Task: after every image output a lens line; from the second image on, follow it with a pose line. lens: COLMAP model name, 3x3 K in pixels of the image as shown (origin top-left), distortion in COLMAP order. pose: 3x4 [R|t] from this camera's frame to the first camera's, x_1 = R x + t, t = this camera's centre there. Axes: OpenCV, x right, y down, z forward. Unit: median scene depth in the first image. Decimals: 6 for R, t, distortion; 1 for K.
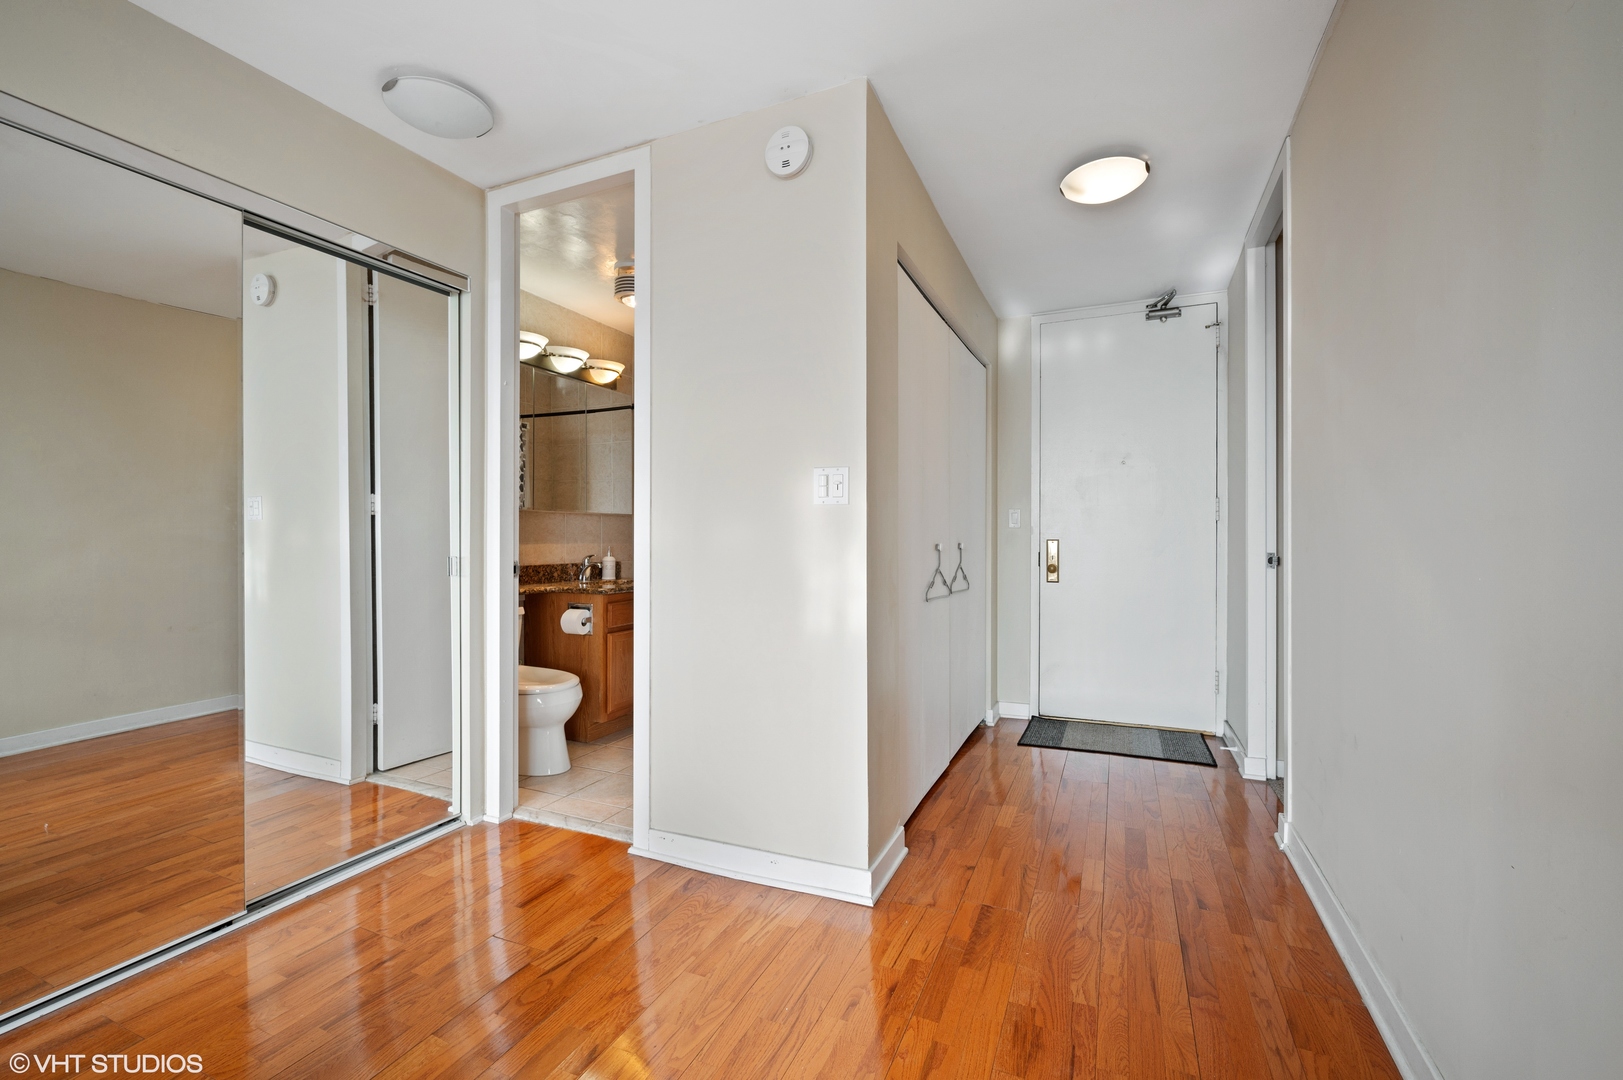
lens RADIAL K [[700.6, 0, 811.9], [0, 700.6, 538.3], [0, 0, 1]] dist [0.003099, 0.000017]
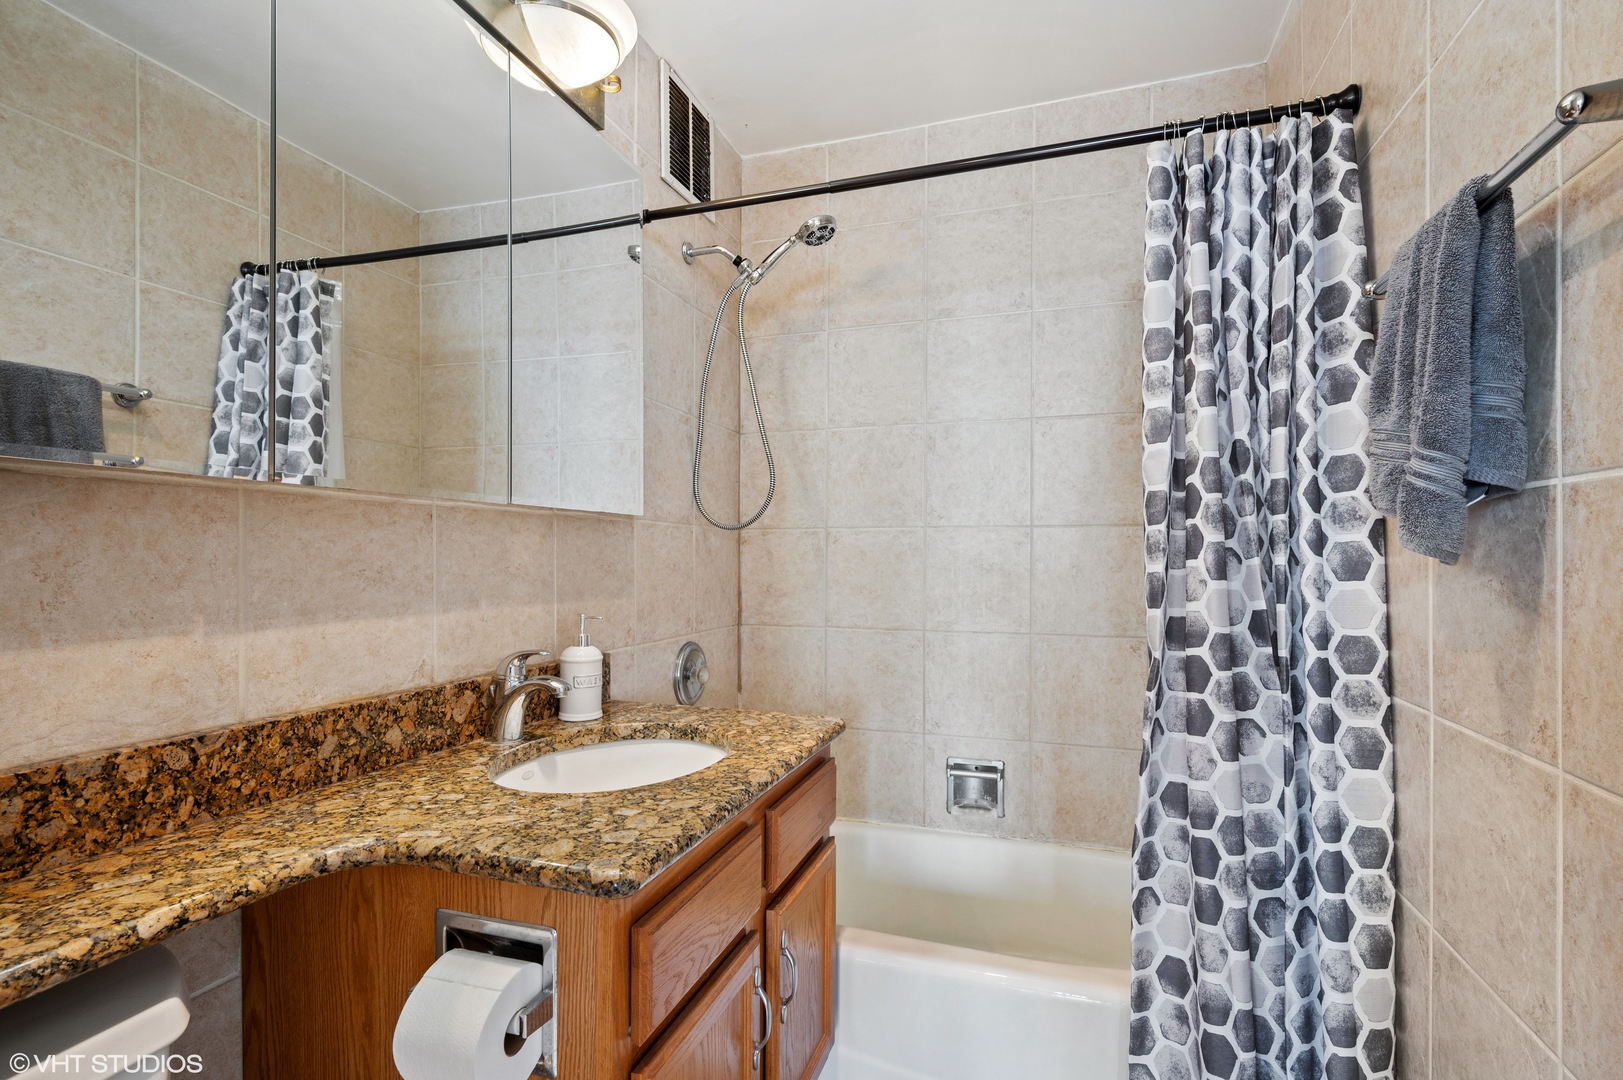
lens RADIAL K [[751.7, 0, 826.3], [0, 751.7, 553.1], [0, 0, 1]] dist [-0.001480, -0.001119]
pose [[0.993942, -0.003930, 0.109838, -0.224080], [0.003429, 0.999983, 0.004751, -0.017978], [-0.109855, -0.004346, 0.993938, 0.670499]]
